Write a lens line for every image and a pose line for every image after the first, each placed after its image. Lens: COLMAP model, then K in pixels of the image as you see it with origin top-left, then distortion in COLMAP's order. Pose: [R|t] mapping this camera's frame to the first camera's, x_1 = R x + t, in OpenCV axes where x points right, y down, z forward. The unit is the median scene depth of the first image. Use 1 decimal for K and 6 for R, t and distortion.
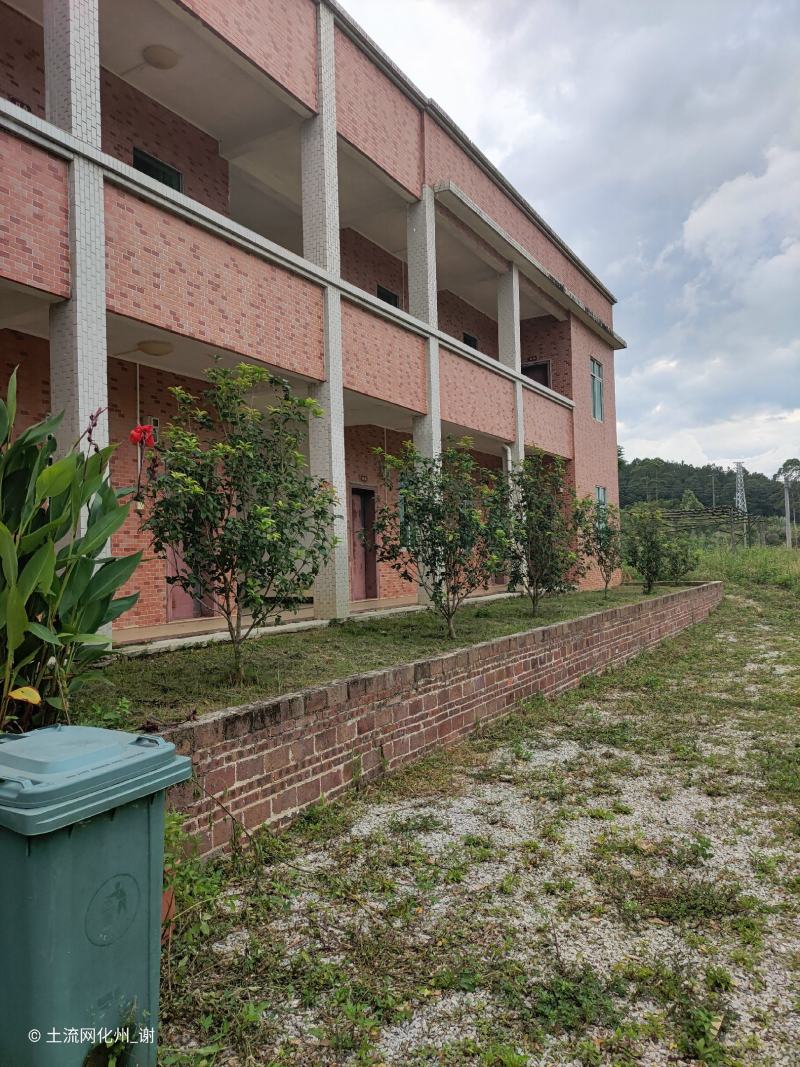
lens RADIAL K [[777.1, 0, 402.5], [0, 777.1, 533.8], [0, 0, 1]] dist [0.005063, -0.019481]
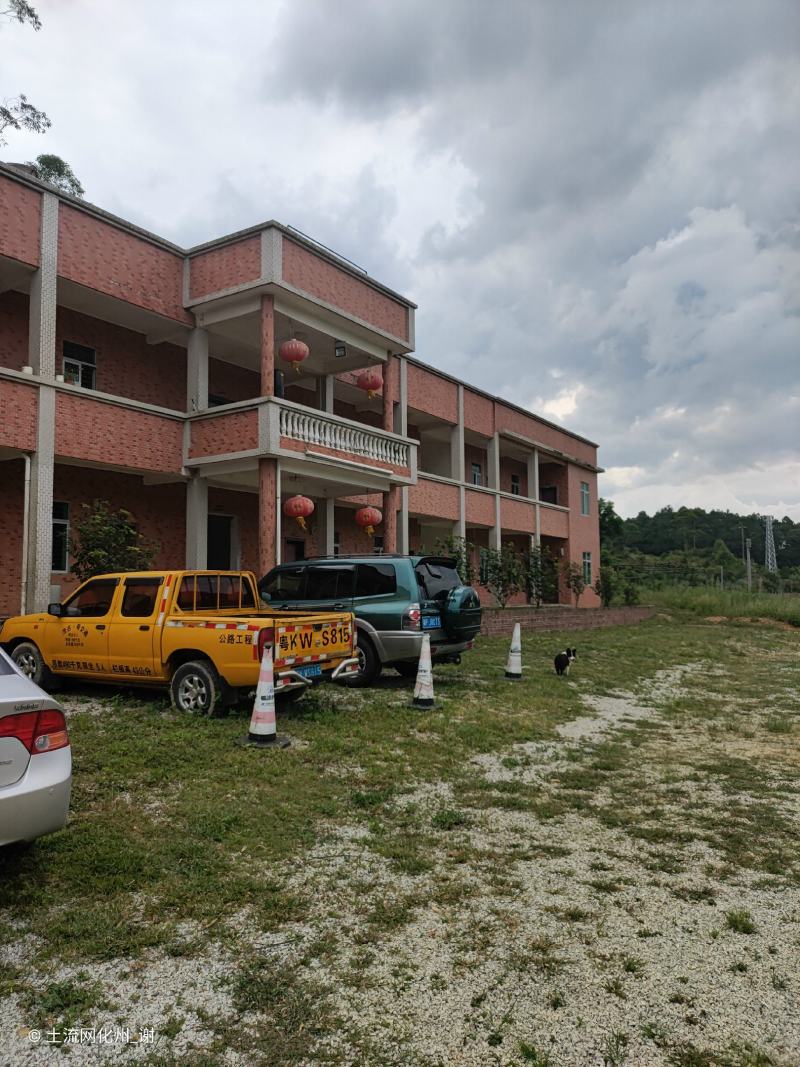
lens RADIAL K [[777.1, 0, 402.5], [0, 777.1, 533.8], [0, 0, 1]] dist [0.005063, -0.019481]
pose [[0.997804, 0.013351, -0.064877, -0.072586], [-0.016808, 0.998451, -0.053041, 0.000547], [0.064069, 0.054015, 0.996483, -1.056105]]
